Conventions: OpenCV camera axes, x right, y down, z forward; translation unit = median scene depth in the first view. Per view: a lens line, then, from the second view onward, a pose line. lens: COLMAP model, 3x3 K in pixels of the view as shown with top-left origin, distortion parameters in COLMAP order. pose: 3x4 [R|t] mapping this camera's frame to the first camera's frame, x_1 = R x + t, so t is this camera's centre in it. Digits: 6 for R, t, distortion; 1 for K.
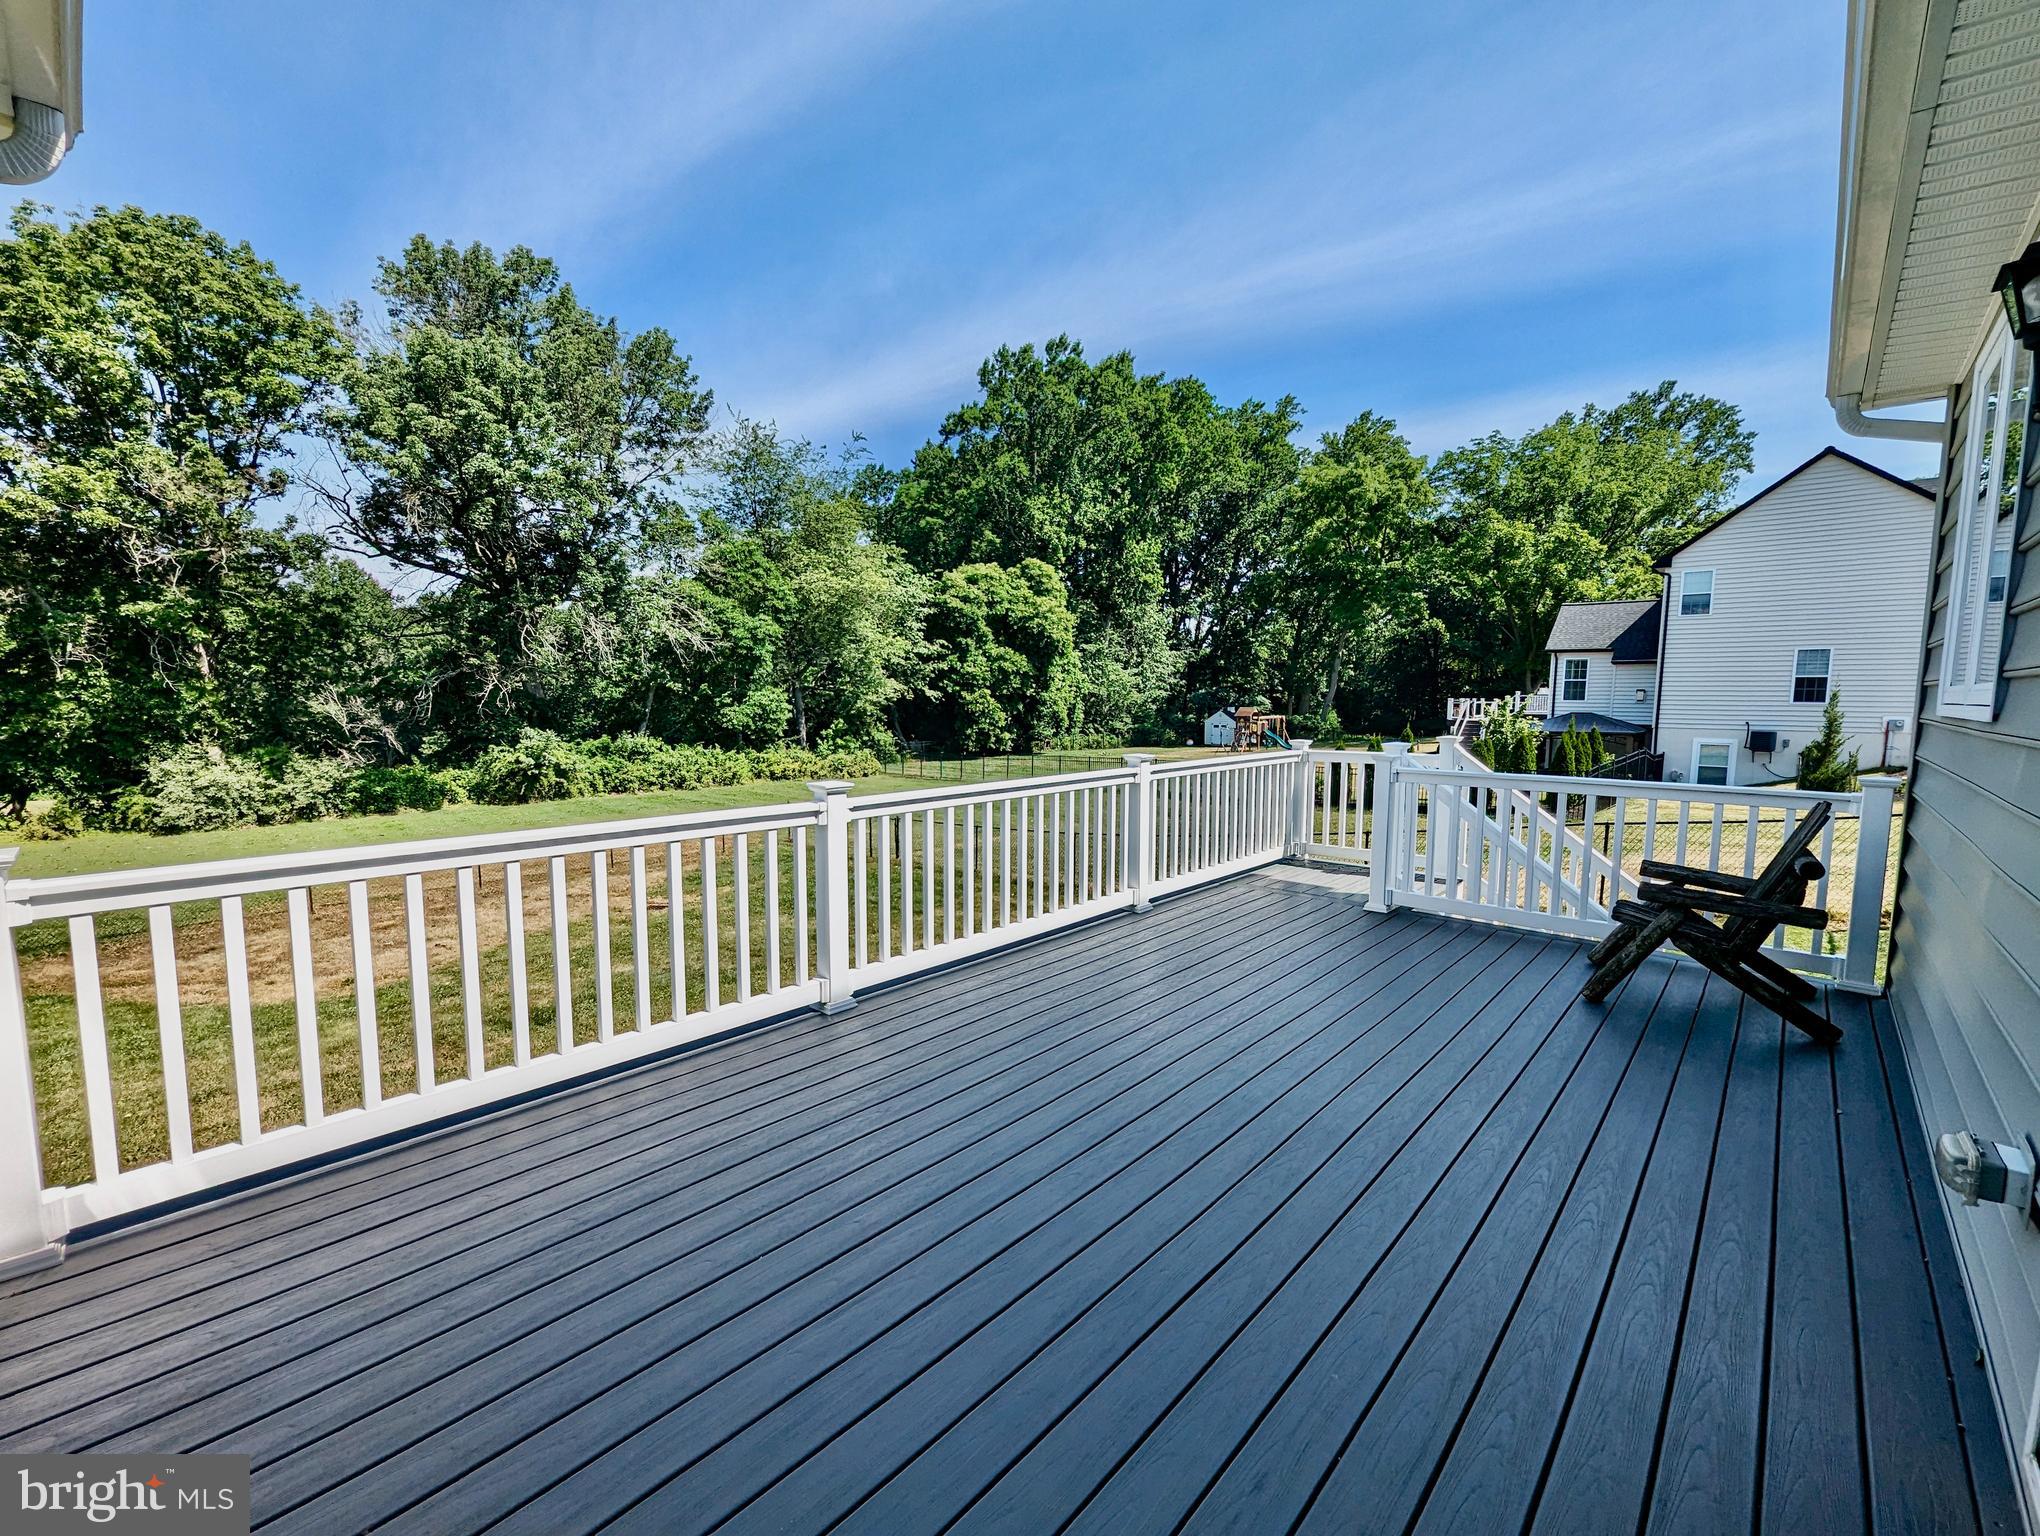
lens RADIAL K [[843.6, 0, 1030.1], [0, 843.6, 778.0], [0, 0, 1]] dist [0.000384, -0.000704]
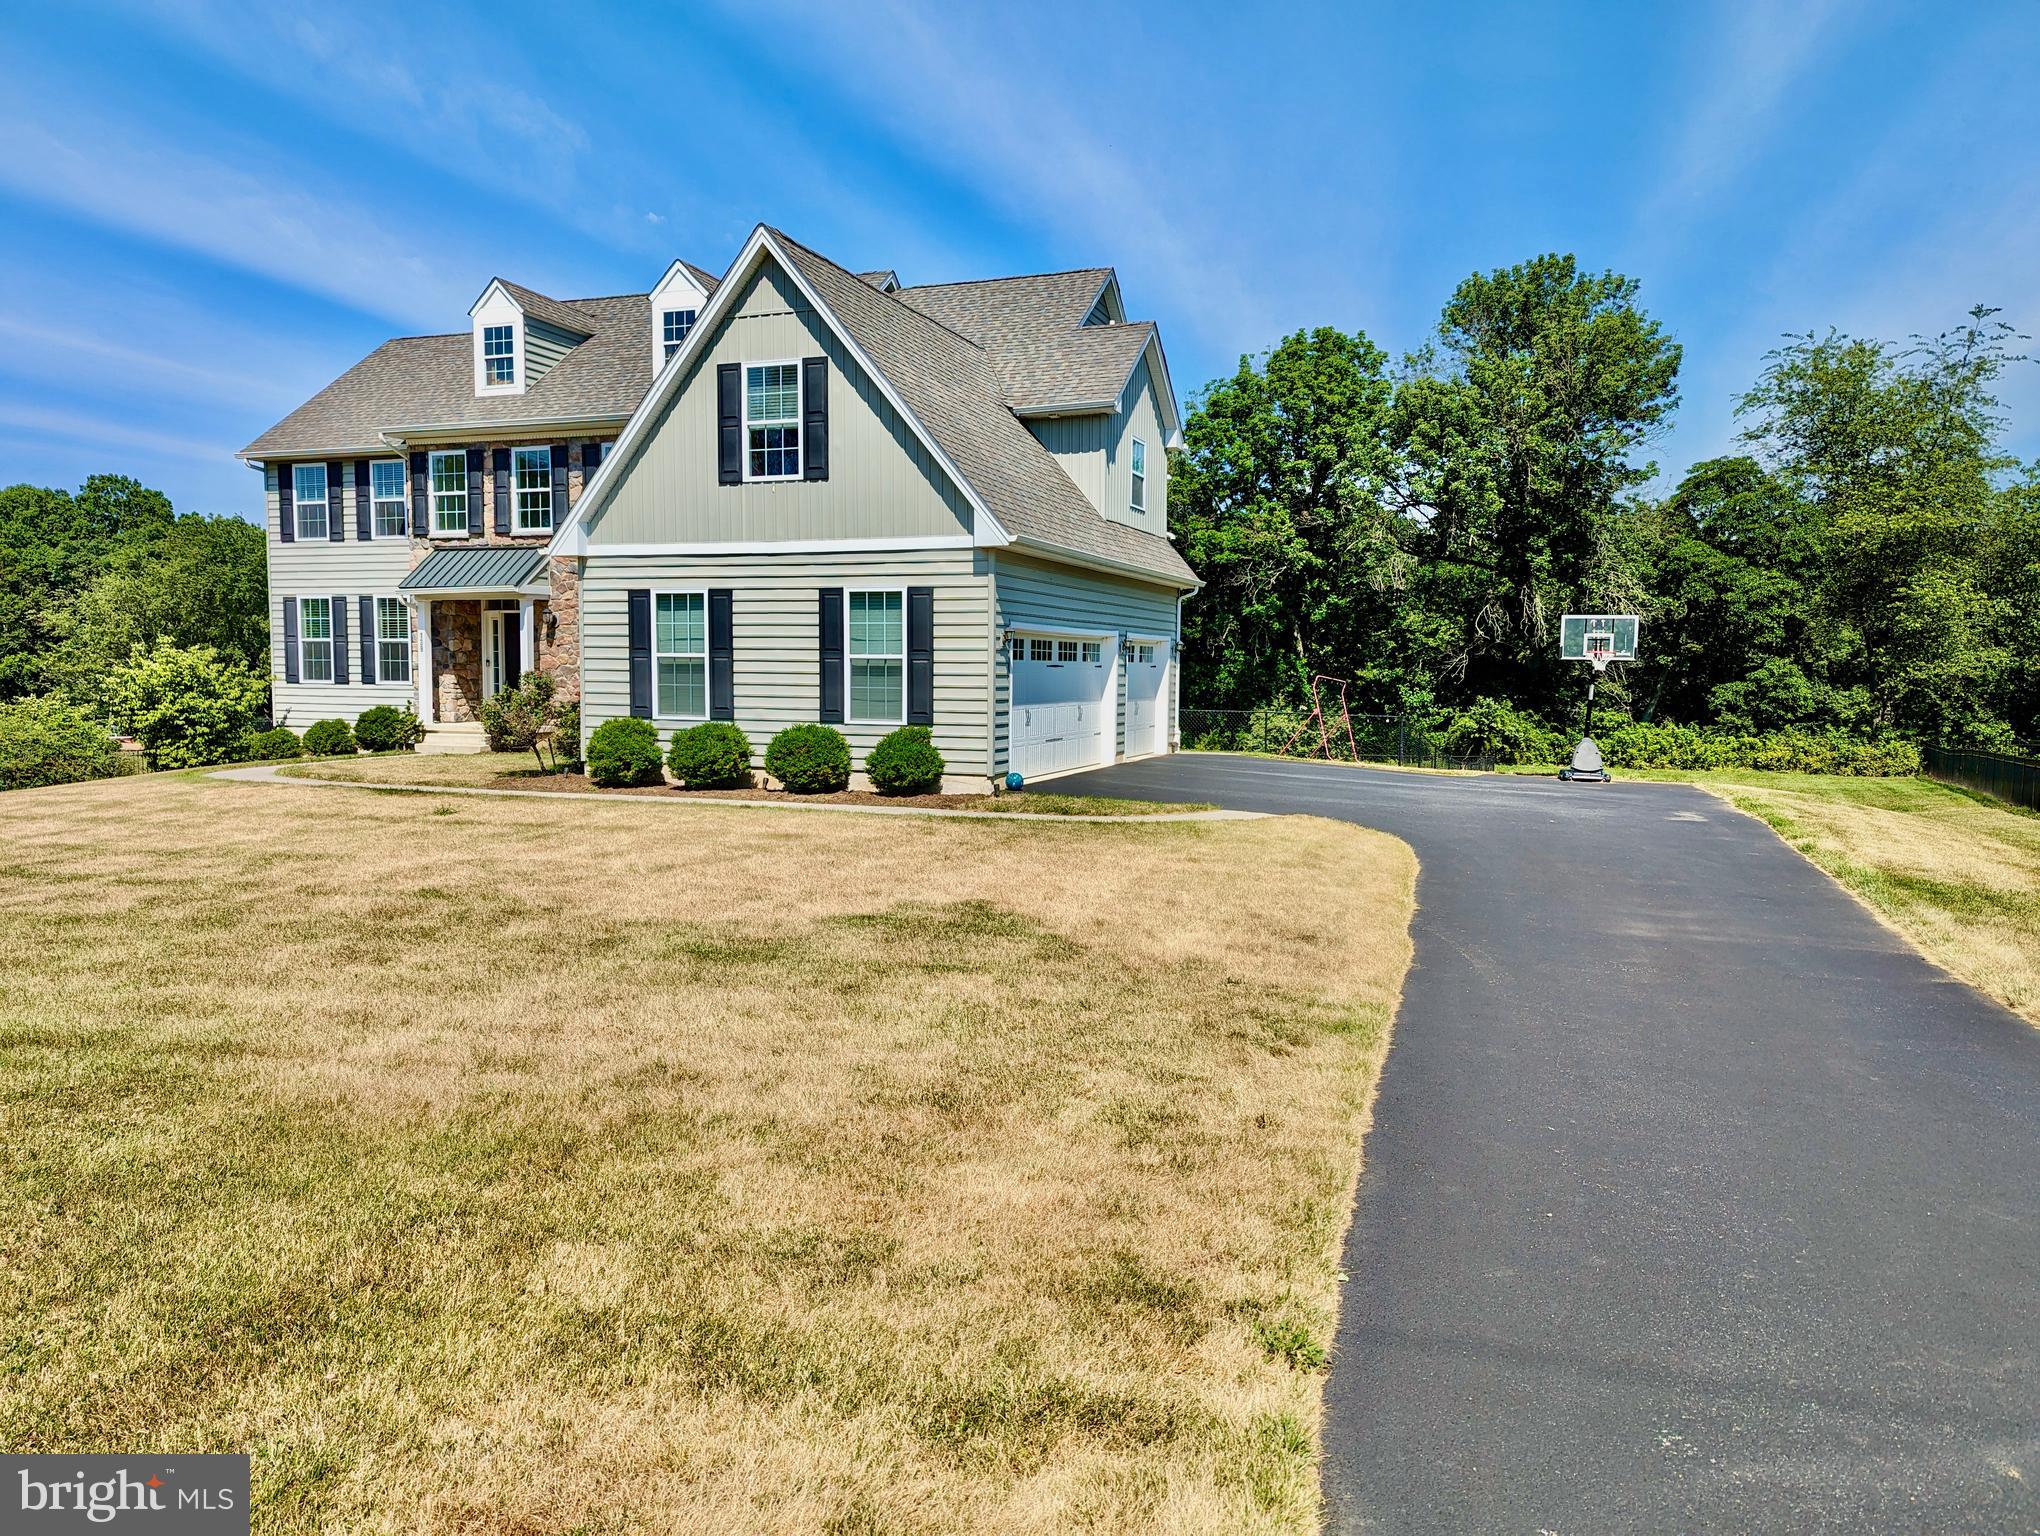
lens RADIAL K [[1445.6, 0, 1003.3], [0, 1445.6, 766.8], [0, 0, 1]] dist [0.049130, 0.001614]
pose [[0.368921, 0.066405, -0.927086, 0.925389], [-0.098337, 0.994635, 0.032111, 0.031612], [0.924244, 0.079320, 0.373471, -0.286548]]
